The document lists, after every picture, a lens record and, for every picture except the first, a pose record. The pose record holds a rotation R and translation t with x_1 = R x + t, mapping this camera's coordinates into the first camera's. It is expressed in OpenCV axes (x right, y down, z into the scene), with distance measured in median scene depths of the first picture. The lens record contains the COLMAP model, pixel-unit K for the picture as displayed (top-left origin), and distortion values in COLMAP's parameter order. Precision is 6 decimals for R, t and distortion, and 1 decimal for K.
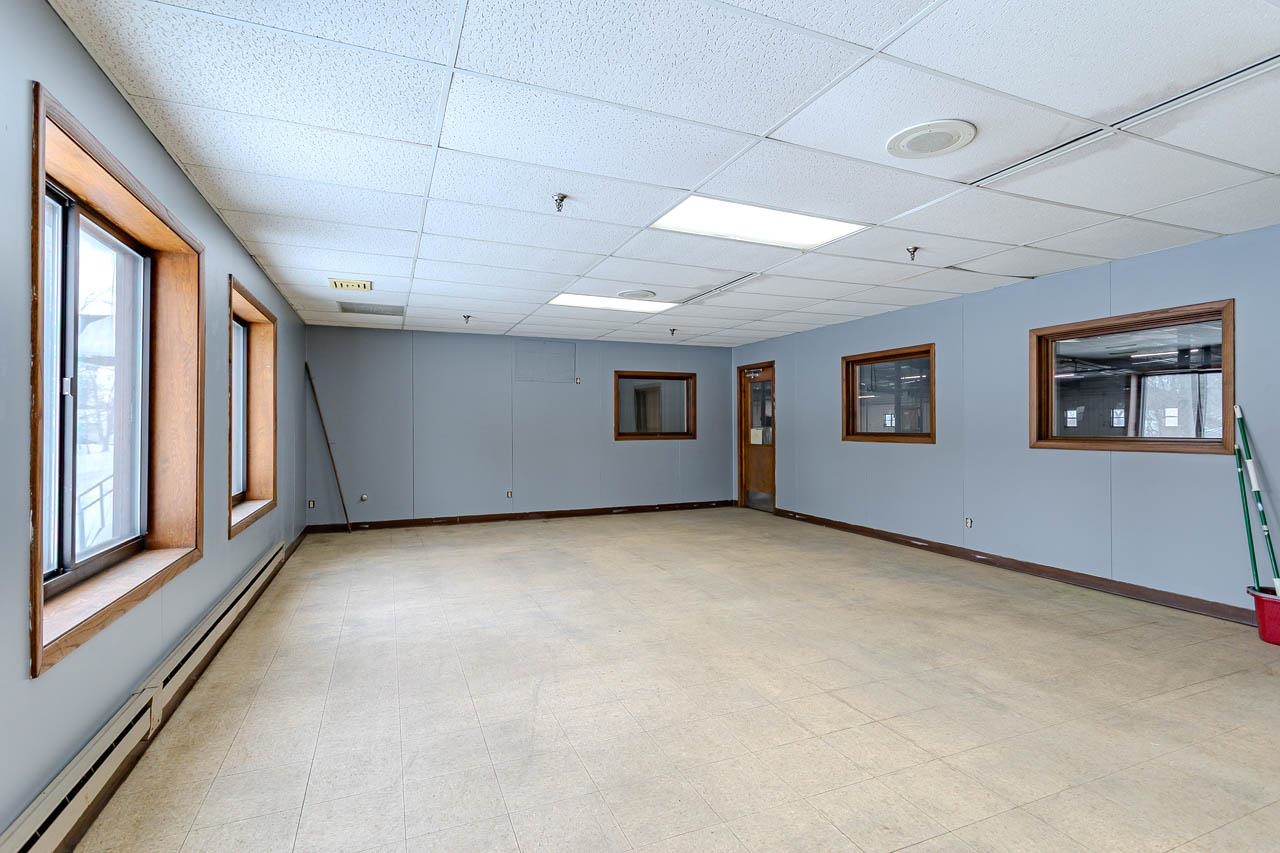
lens RADIAL K [[615.7, 0, 645.6], [0, 615.7, 428.3], [0, 0, 1]] dist [0.003158, 0.001782]
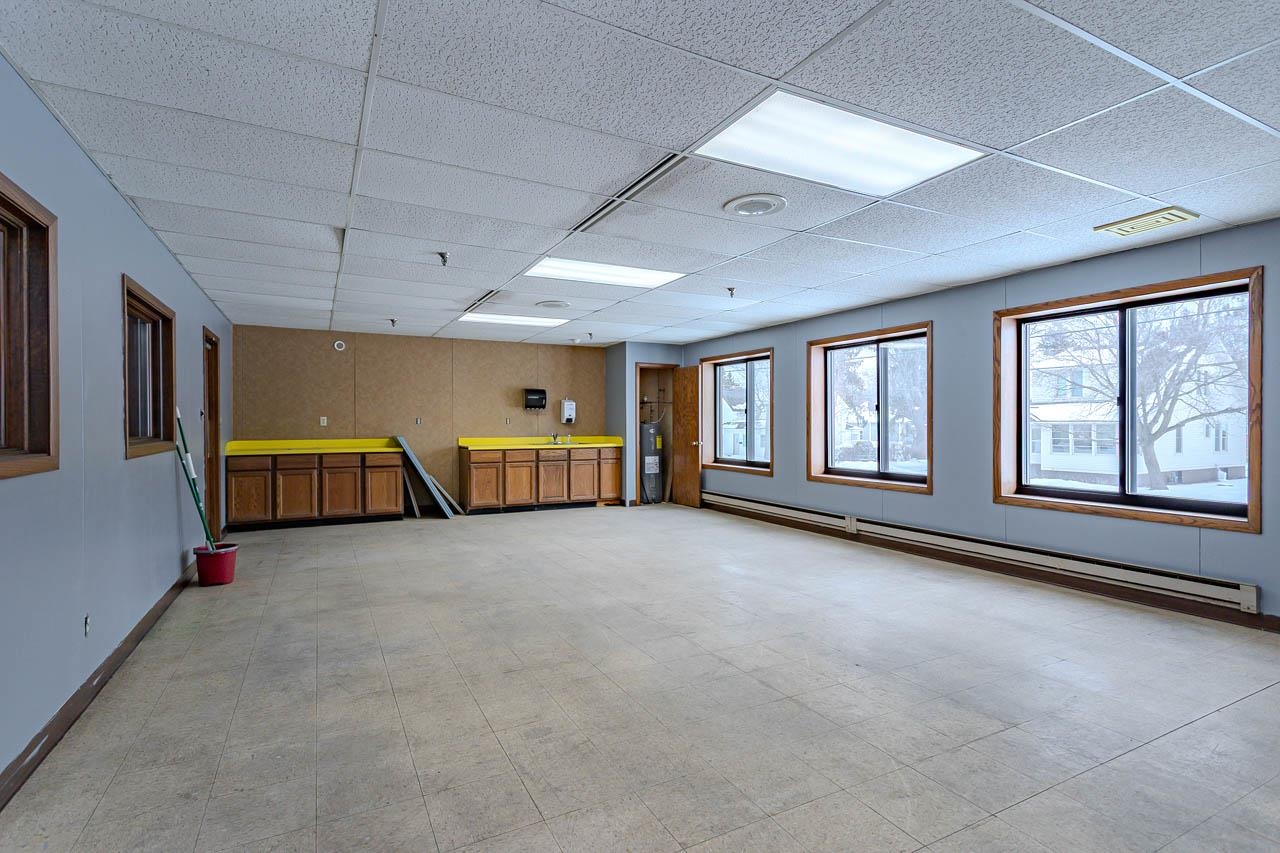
lens RADIAL K [[615.7, 0, 638.9], [0, 615.7, 424.9], [0, 0, 1]] dist [0.003158, 0.001782]
pose [[-0.997388, 0.003696, -0.072137, 0.190081], [0.003959, 0.999986, -0.003497, 0.009204], [0.072123, -0.003773, -0.997389, 2.127469]]
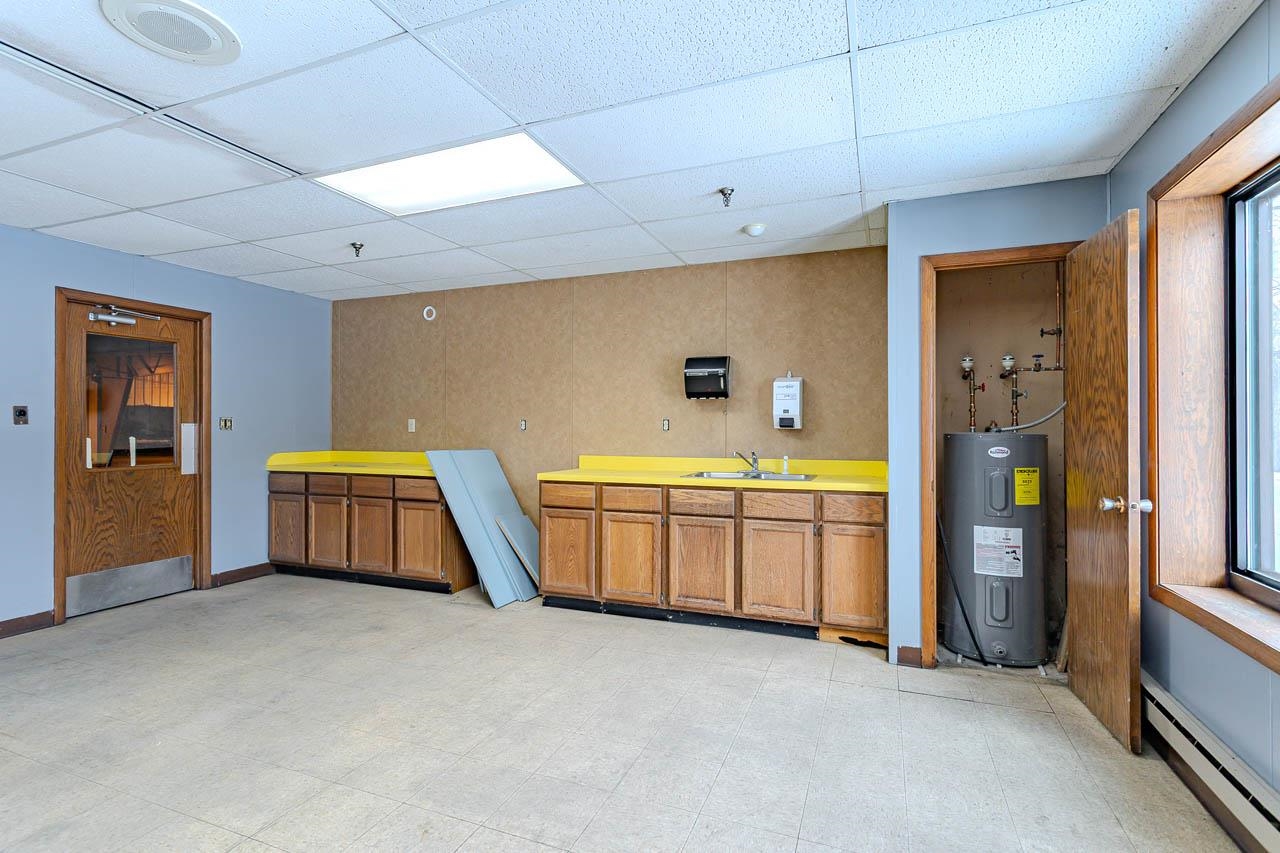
lens RADIAL K [[615.7, 0, 643.5], [0, 615.7, 428.3], [0, 0, 1]] dist [0.003158, 0.001782]
pose [[-0.714248, 0.002057, 0.699890, -0.263127], [-0.003721, 0.999970, -0.006736, 0.000014], [-0.699883, -0.007416, -0.714219, 0.686240]]
